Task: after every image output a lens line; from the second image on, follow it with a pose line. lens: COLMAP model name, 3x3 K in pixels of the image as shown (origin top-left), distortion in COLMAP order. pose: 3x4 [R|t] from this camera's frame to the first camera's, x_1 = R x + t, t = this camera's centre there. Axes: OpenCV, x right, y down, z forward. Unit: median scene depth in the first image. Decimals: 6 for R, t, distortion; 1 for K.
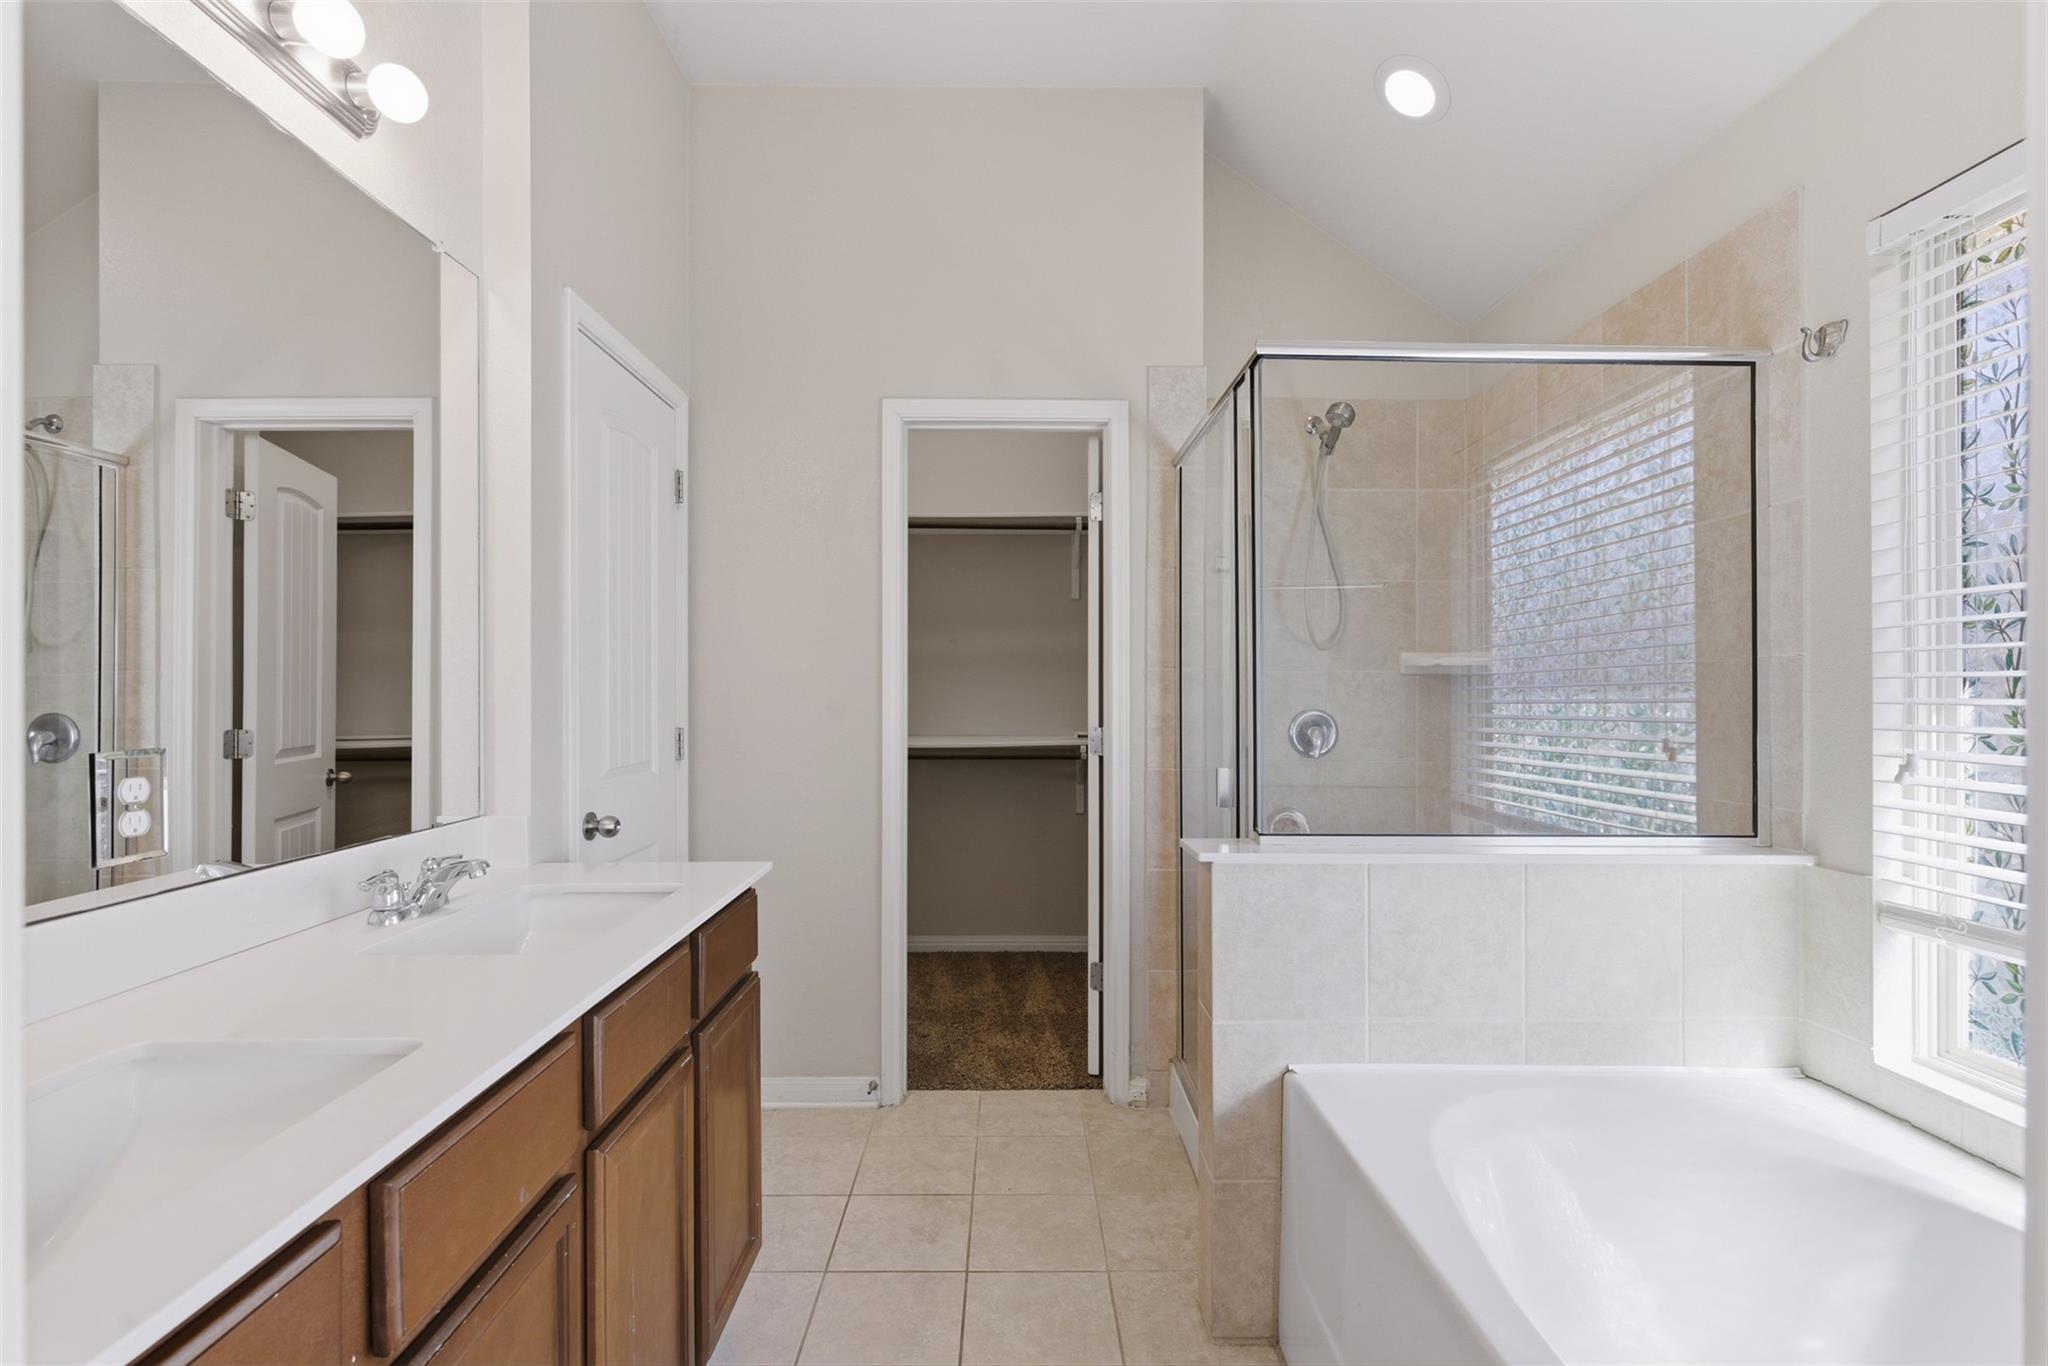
lens RADIAL K [[943.4, 0, 1003.6], [0, 943.4, 682.4], [0, 0, 1]] dist [0.007472, -0.002311]
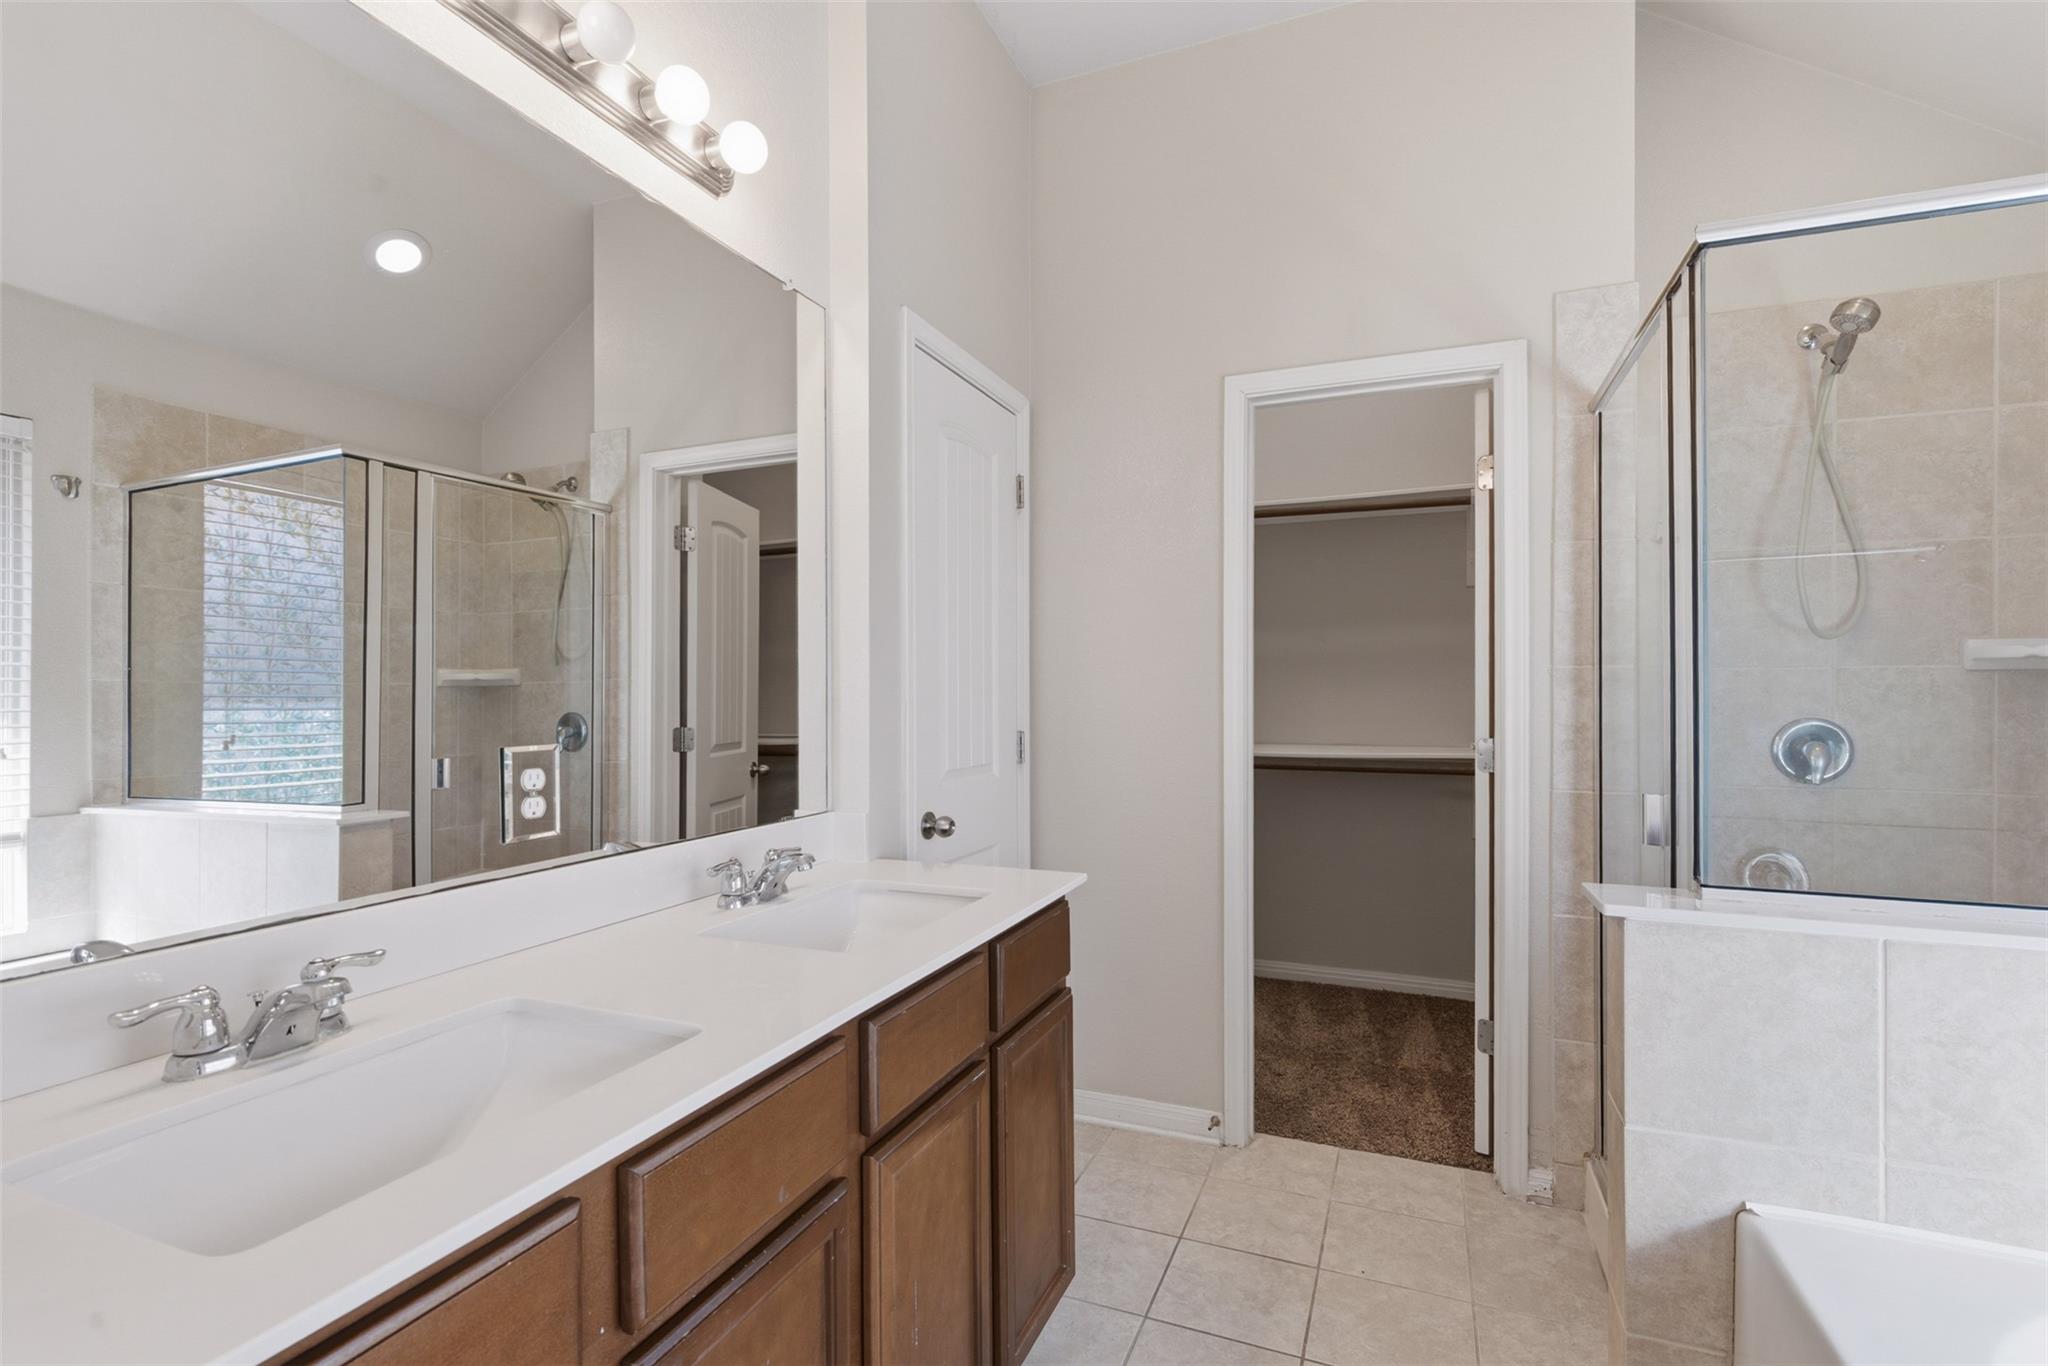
lens RADIAL K [[943.4, 0, 1035.4], [0, 943.4, 690.5], [0, 0, 1]] dist [0.007472, -0.002311]
pose [[0.920839, -0.002889, -0.389933, 0.063667], [0.004901, 0.999979, 0.004166, 0.000496], [0.389913, -0.005748, 0.920834, 0.083716]]
